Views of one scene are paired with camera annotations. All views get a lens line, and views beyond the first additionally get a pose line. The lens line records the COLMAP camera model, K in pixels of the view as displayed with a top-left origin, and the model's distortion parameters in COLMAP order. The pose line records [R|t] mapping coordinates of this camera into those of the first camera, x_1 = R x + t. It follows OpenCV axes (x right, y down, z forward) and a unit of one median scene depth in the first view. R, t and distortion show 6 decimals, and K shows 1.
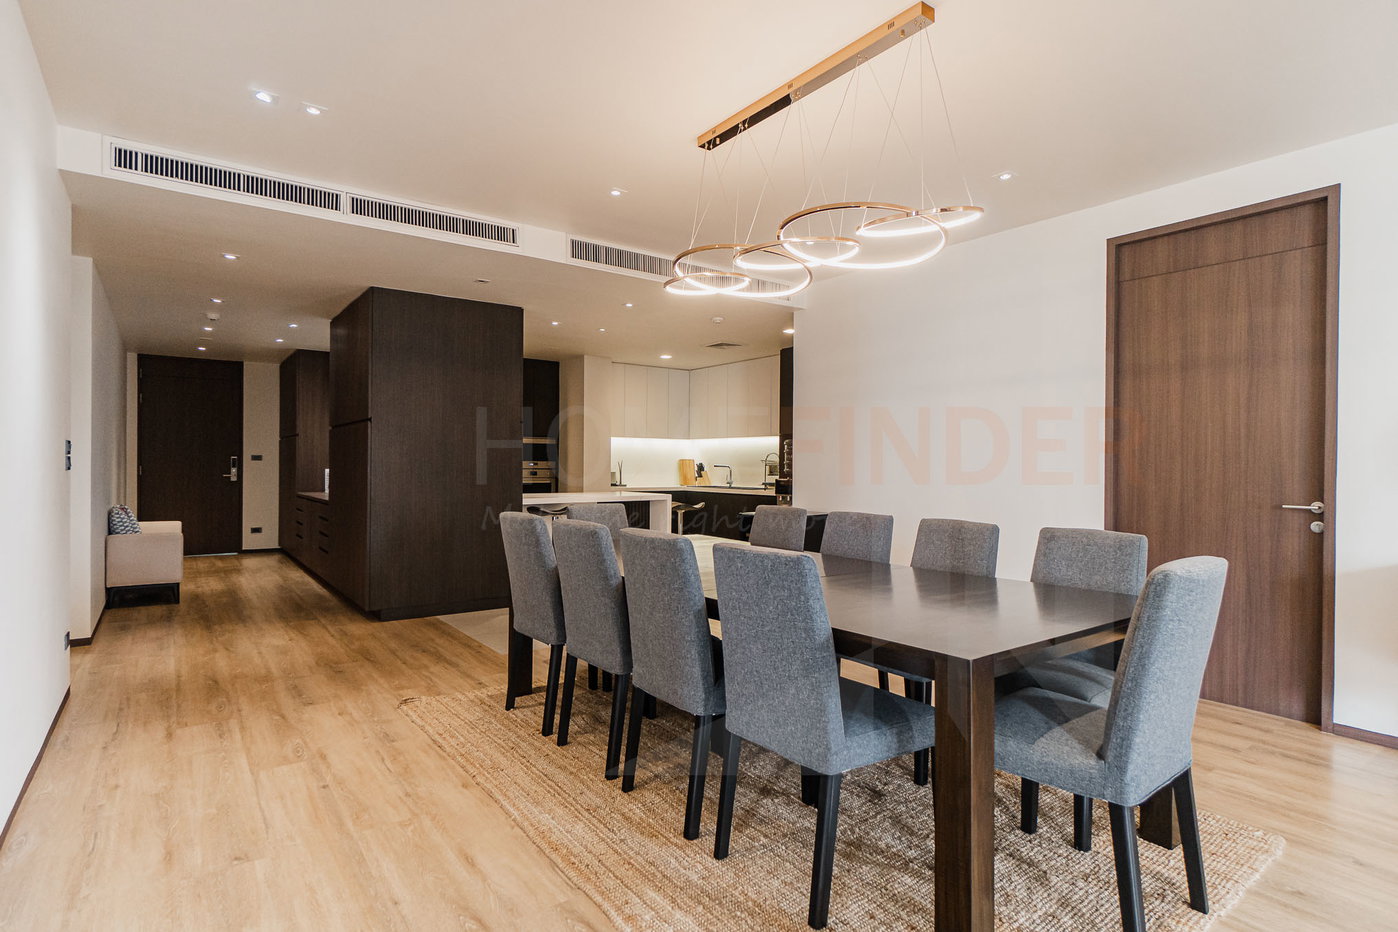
lens RADIAL K [[718.4, 0, 698.9], [0, 718.4, 463.9], [0, 0, 1]] dist [-0.000466, 0.000098]
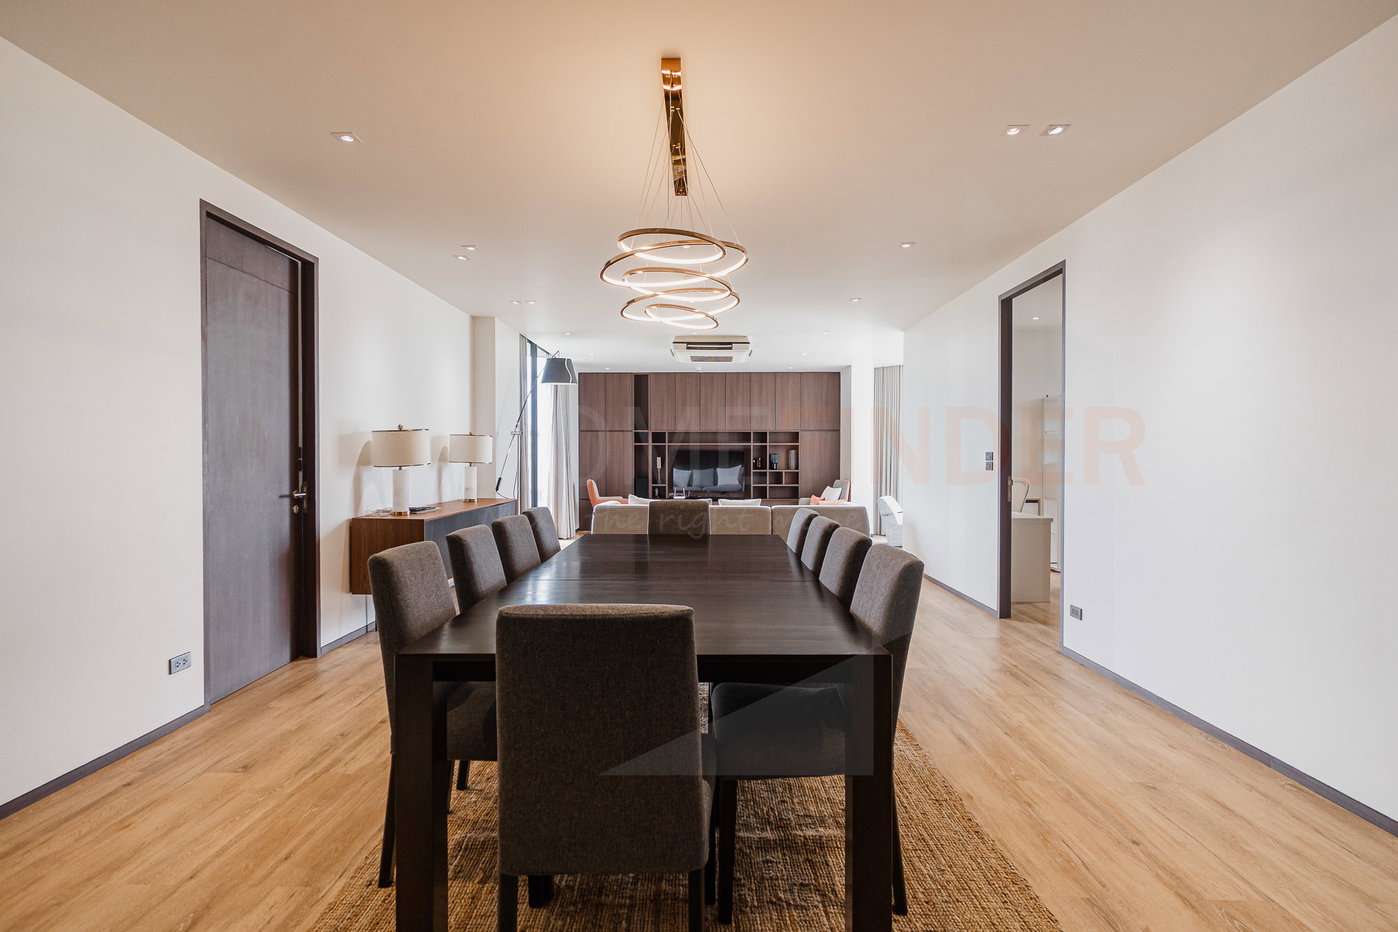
lens RADIAL K [[676.2, 0, 696.7], [0, 676.2, 465.4], [0, 0, 1]] dist [-0.000422, -0.000326]
pose [[-0.789283, -0.012589, 0.613900, -0.648265], [-0.005540, 0.999895, 0.013382, -0.022117], [-0.614004, 0.007161, -0.789270, 2.141639]]
